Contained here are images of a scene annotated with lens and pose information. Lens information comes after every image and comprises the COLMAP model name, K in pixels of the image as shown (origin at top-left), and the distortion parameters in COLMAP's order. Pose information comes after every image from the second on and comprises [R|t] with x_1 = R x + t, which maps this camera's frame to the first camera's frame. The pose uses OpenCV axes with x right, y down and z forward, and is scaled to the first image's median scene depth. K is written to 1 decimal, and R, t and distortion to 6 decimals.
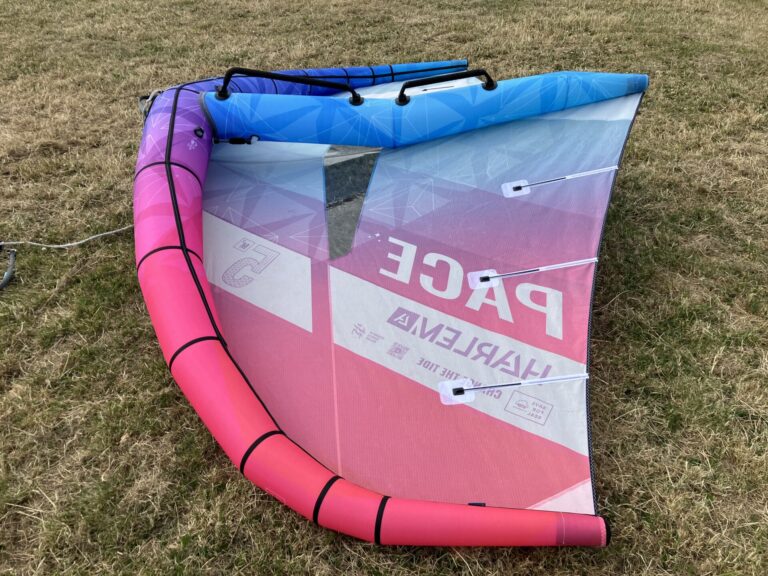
lens RADIAL K [[647.6, 0, 384.5], [0, 647.6, 302.5], [0, 0, 1]] dist [0.061886, -0.004984]
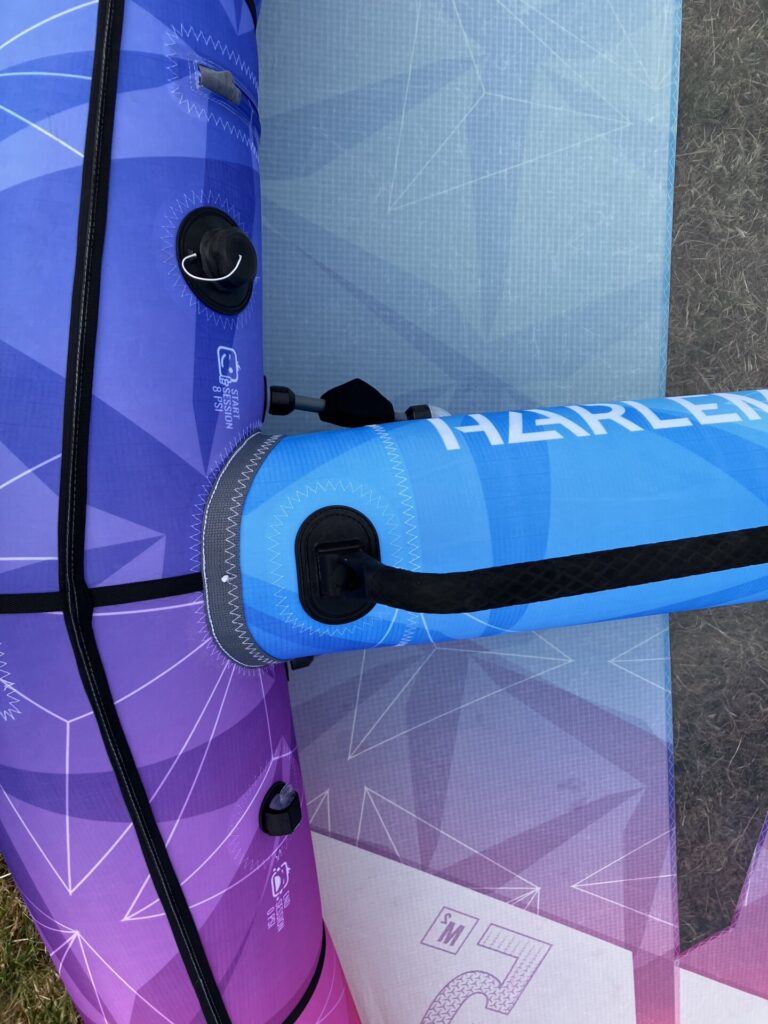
lens RADIAL K [[811.4, 0, 384.0], [0, 811.4, 512.0], [0, 0, 1]] dist [0.021071, -0.002243]
pose [[0.972375, -0.122966, 0.198408, -0.300900], [-0.127877, 0.430467, 0.893502, -0.556630], [-0.195278, -0.894191, 0.402851, 1.003226]]
